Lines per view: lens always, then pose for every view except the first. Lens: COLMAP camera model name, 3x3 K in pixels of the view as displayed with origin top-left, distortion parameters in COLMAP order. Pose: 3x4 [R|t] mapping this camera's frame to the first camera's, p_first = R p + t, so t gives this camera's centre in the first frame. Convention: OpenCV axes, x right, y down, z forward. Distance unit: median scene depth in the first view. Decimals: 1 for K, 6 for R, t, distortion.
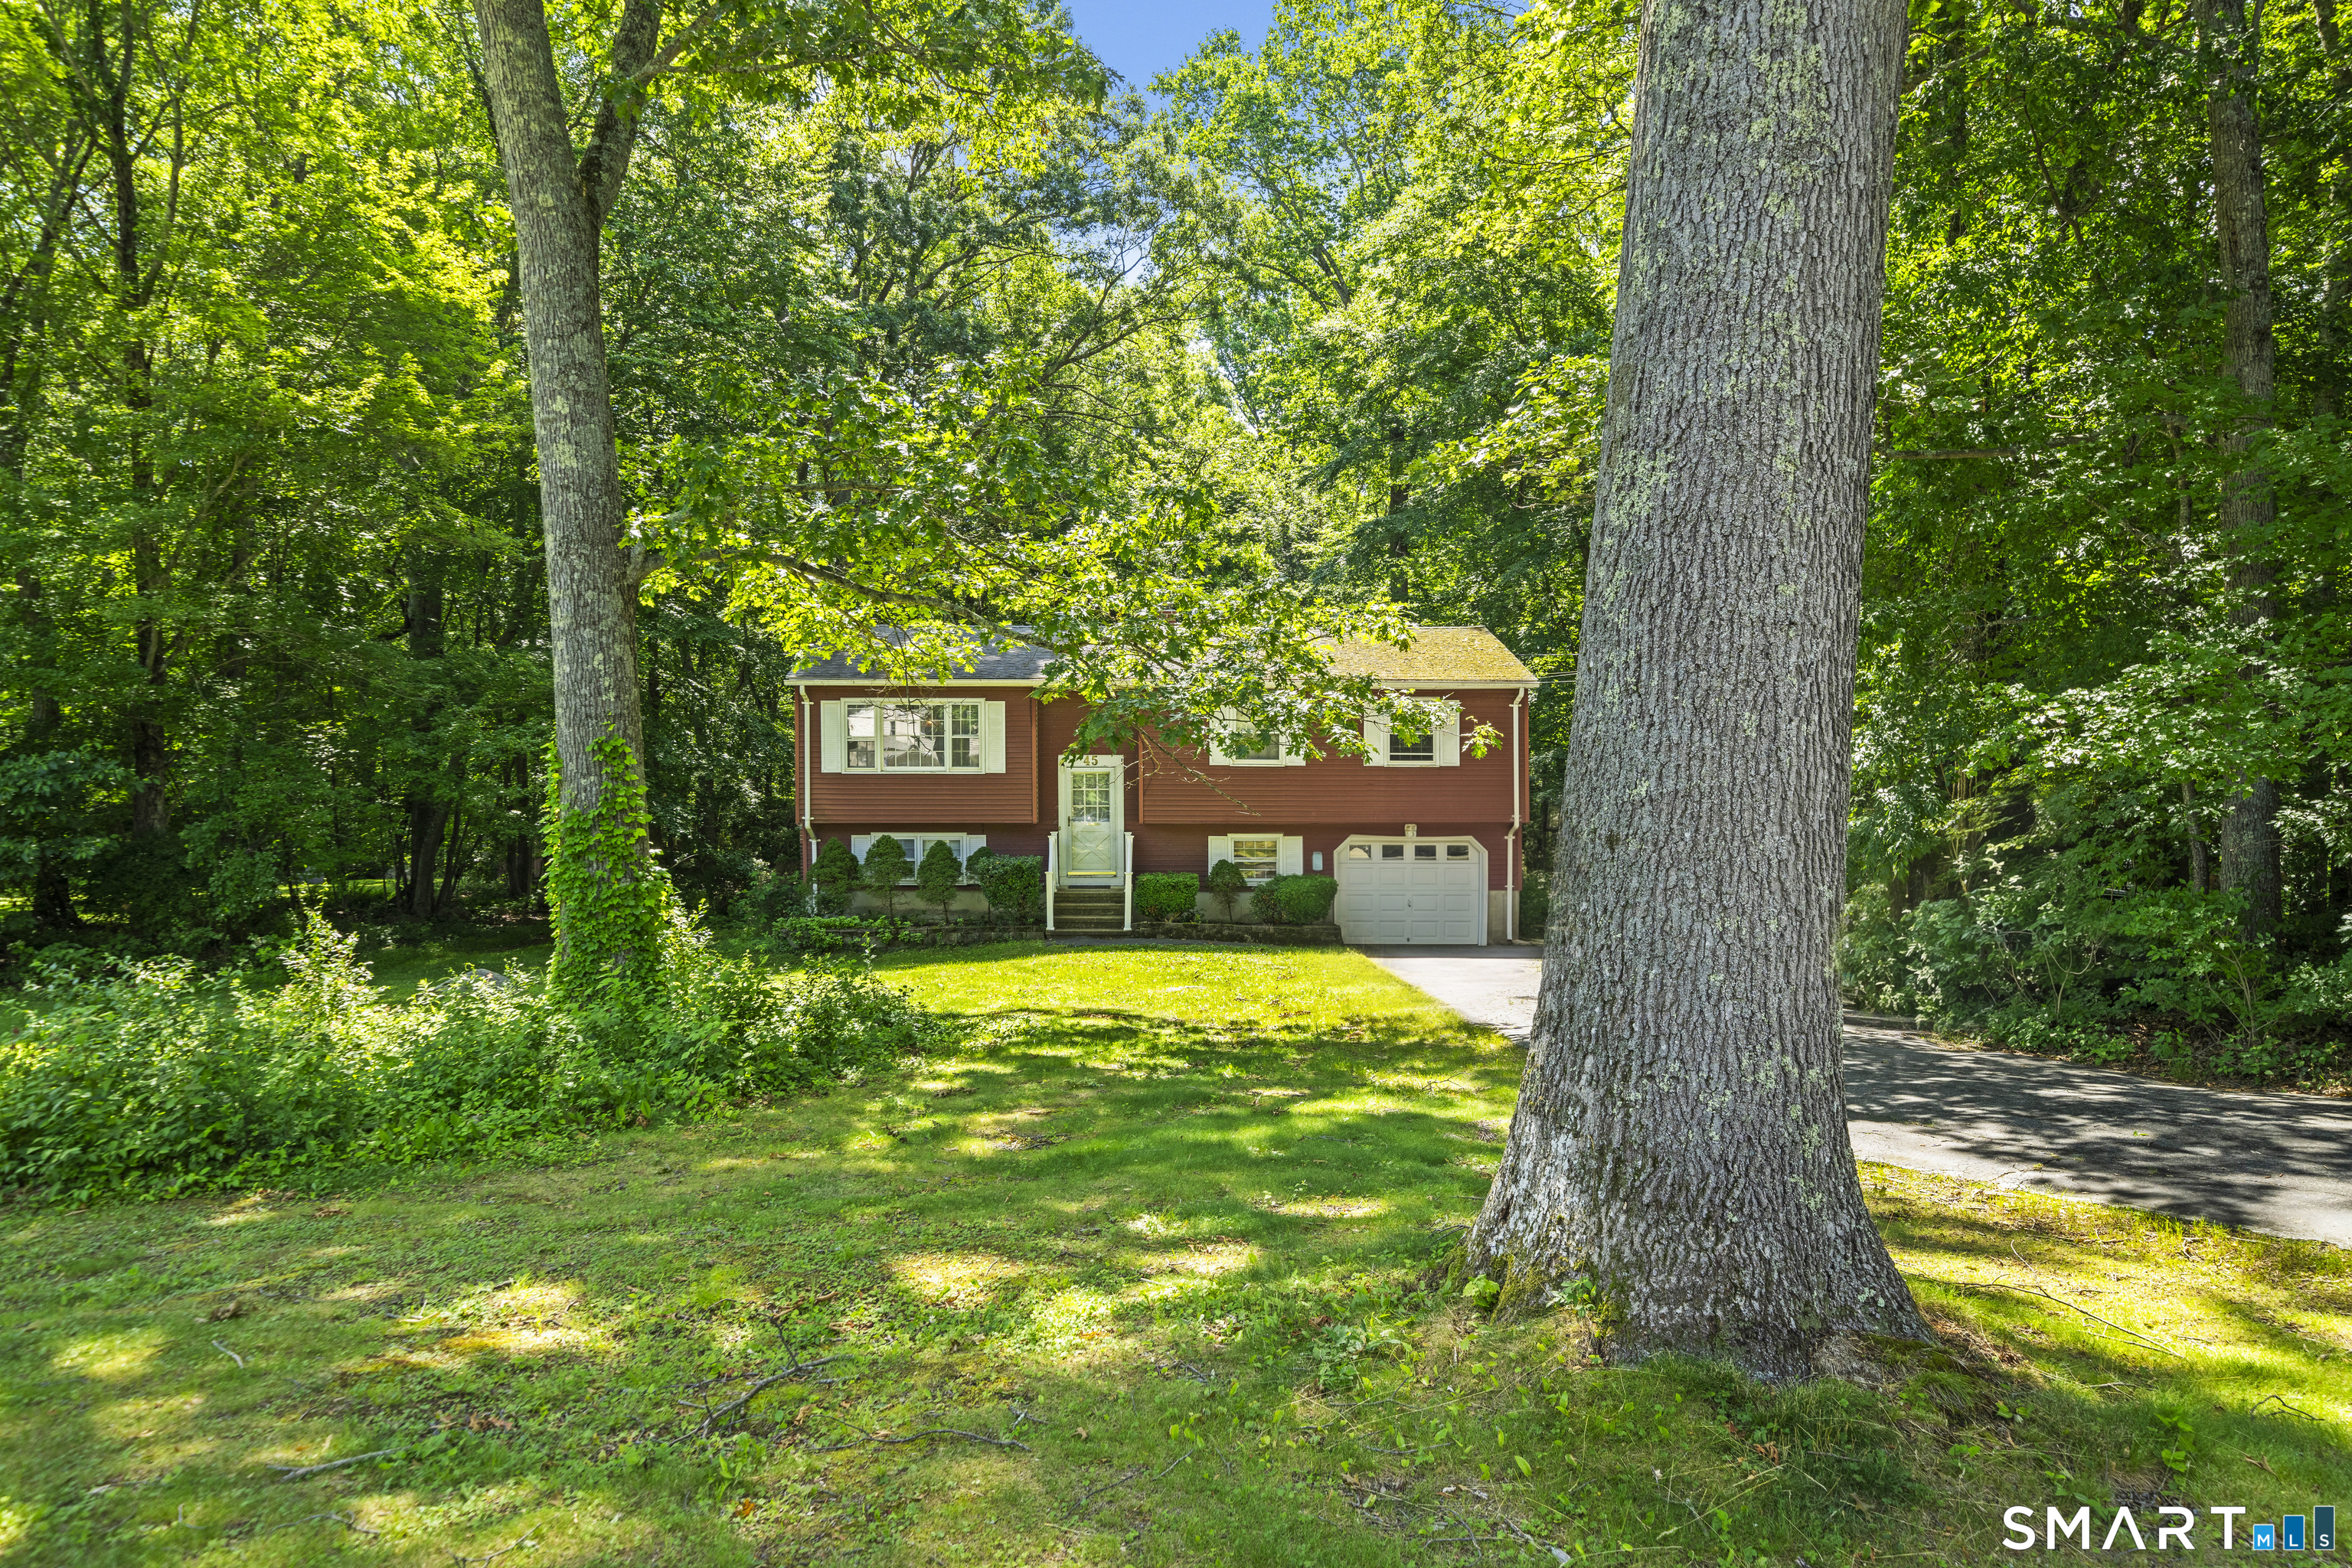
lens RADIAL K [[1464.6, 0, 1184.6], [0, 1464.6, 796.3], [0, 0, 1]] dist [0.001262, 0.000031]
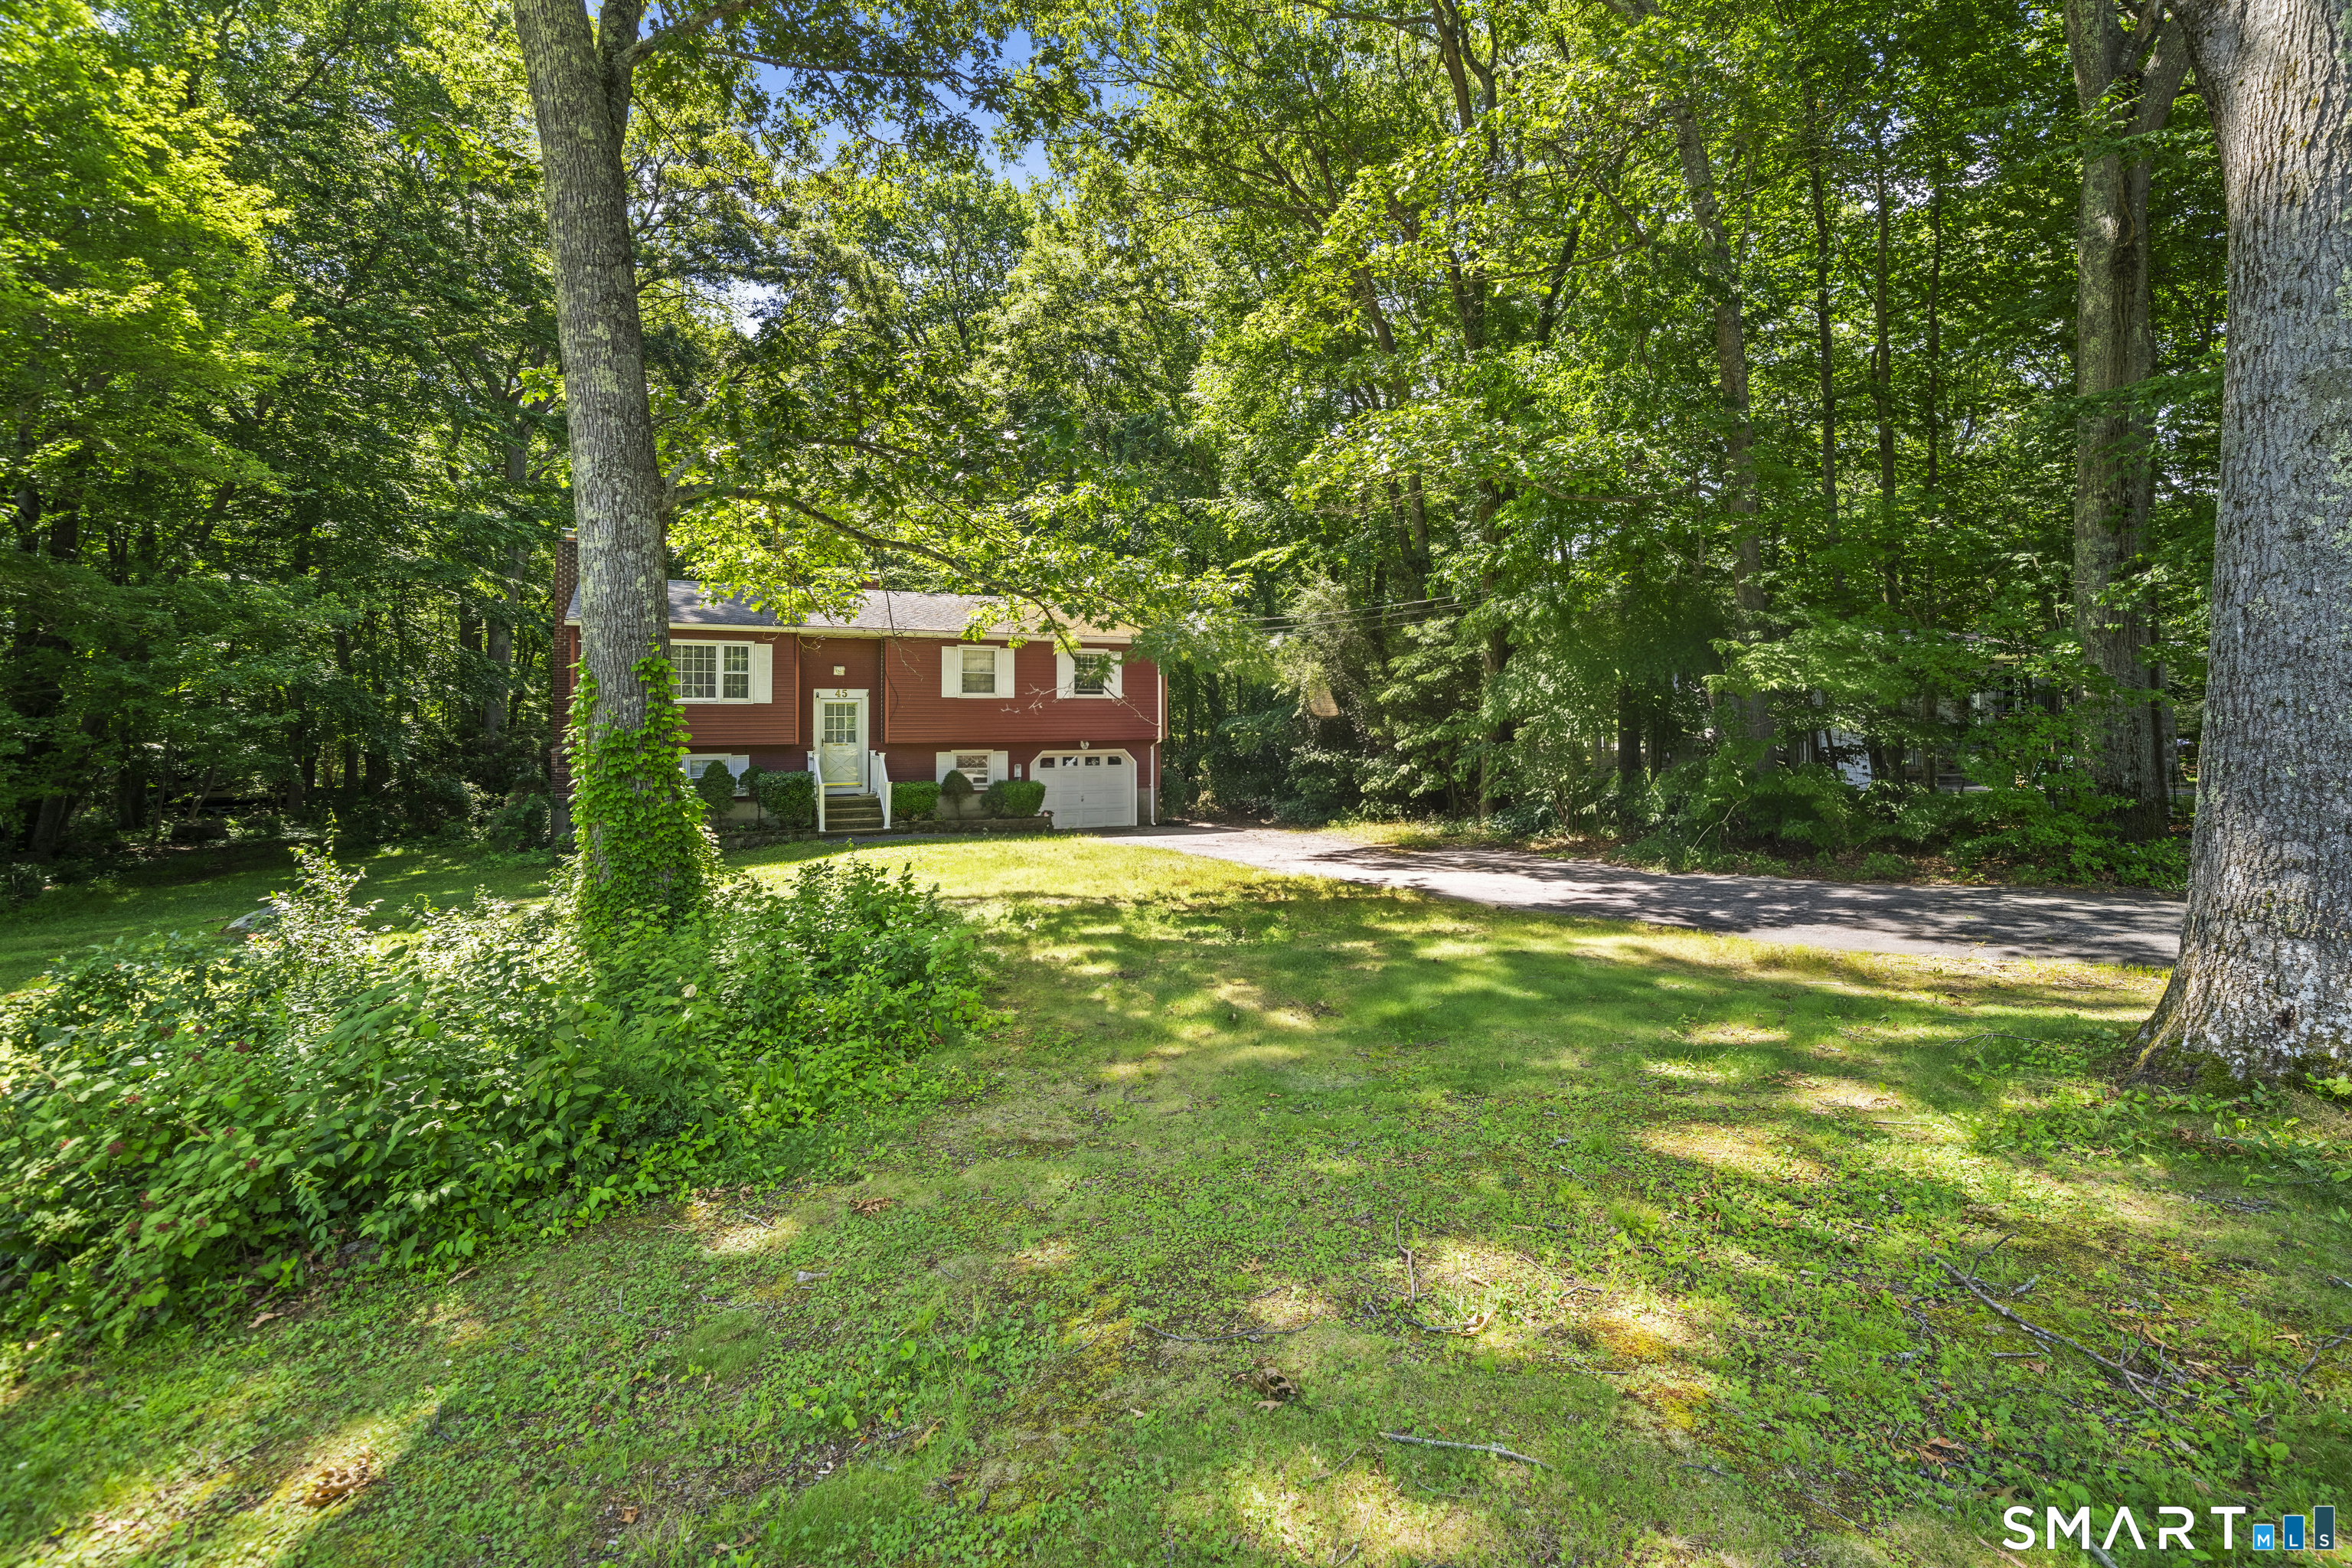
lens RADIAL K [[1011.9, 0, 1187.7], [0, 1011.9, 669.0], [0, 0, 1]] dist [-0.001593, -0.000234]
pose [[0.905811, 0.016851, 0.423348, -0.165477], [0.006780, 0.998504, -0.054252, 0.003546], [-0.423629, 0.052012, 0.904341, 0.097884]]
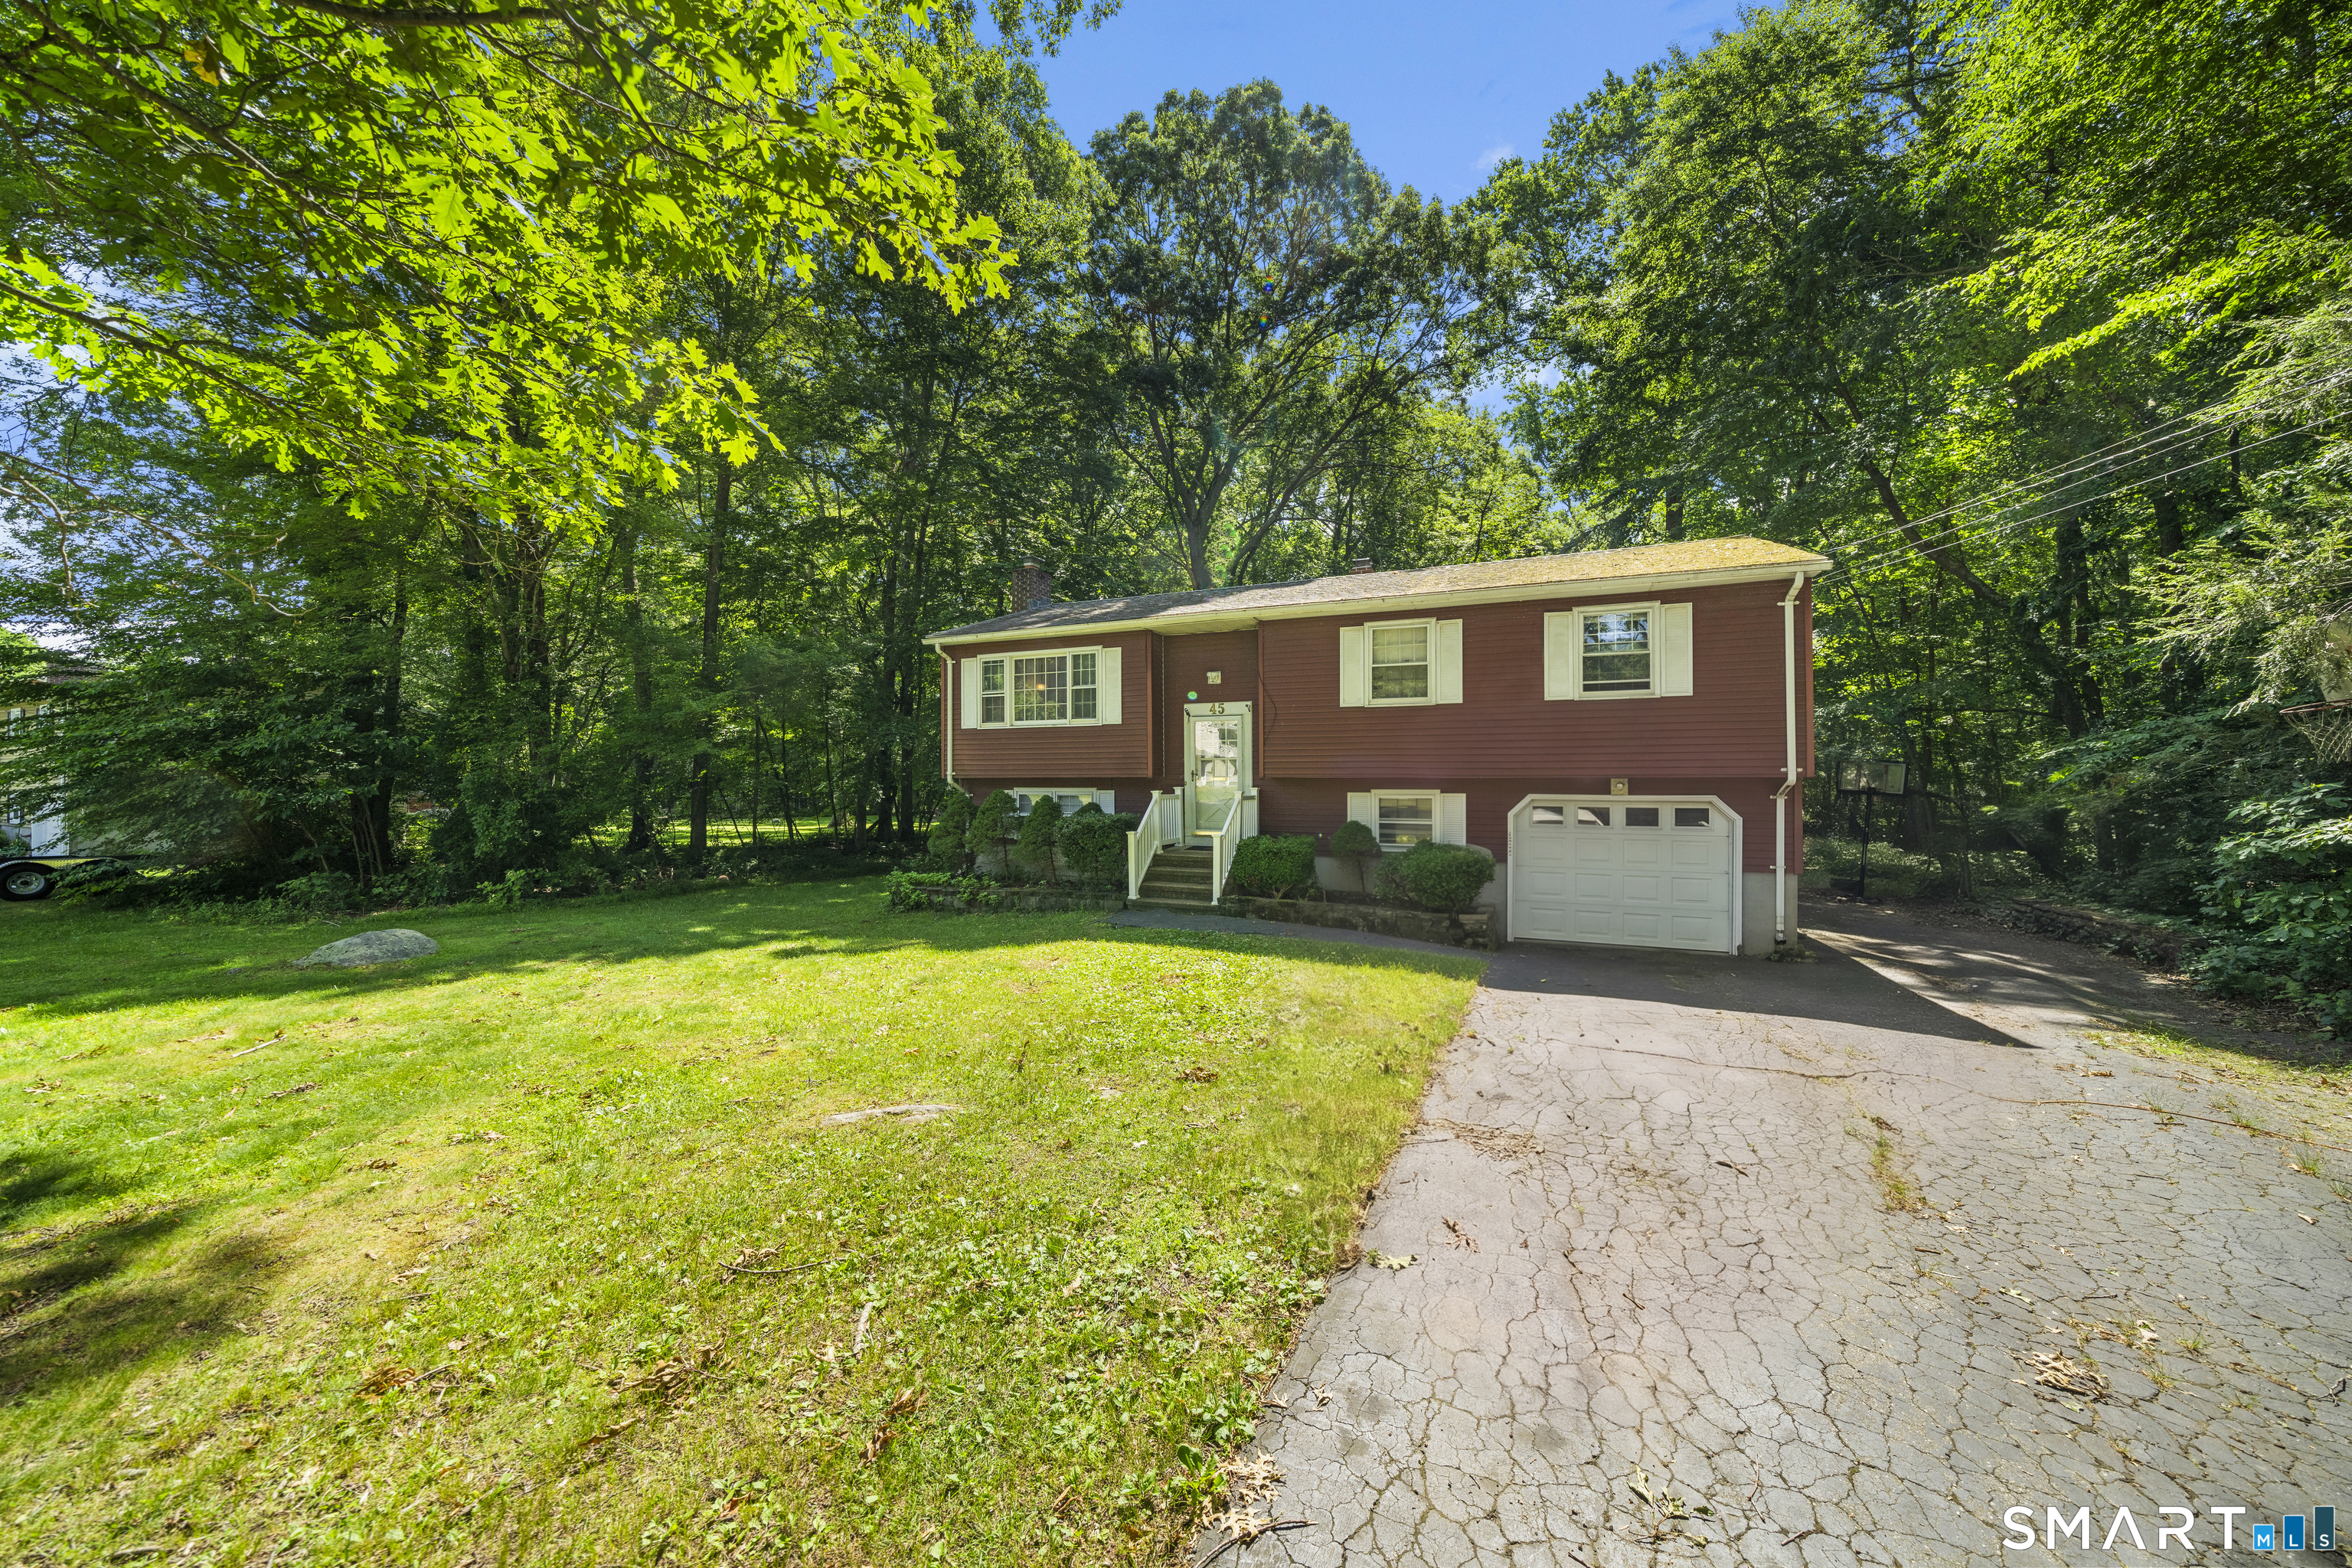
lens RADIAL K [[815.9, 0, 1173.1], [0, 815.9, 772.1], [0, 0, 1]] dist [-0.005256, -0.000191]
pose [[0.906865, -0.004077, -0.421400, 0.126844], [0.000879, 0.999969, -0.007783, 0.019042], [0.421419, 0.006688, 0.906841, 0.542984]]
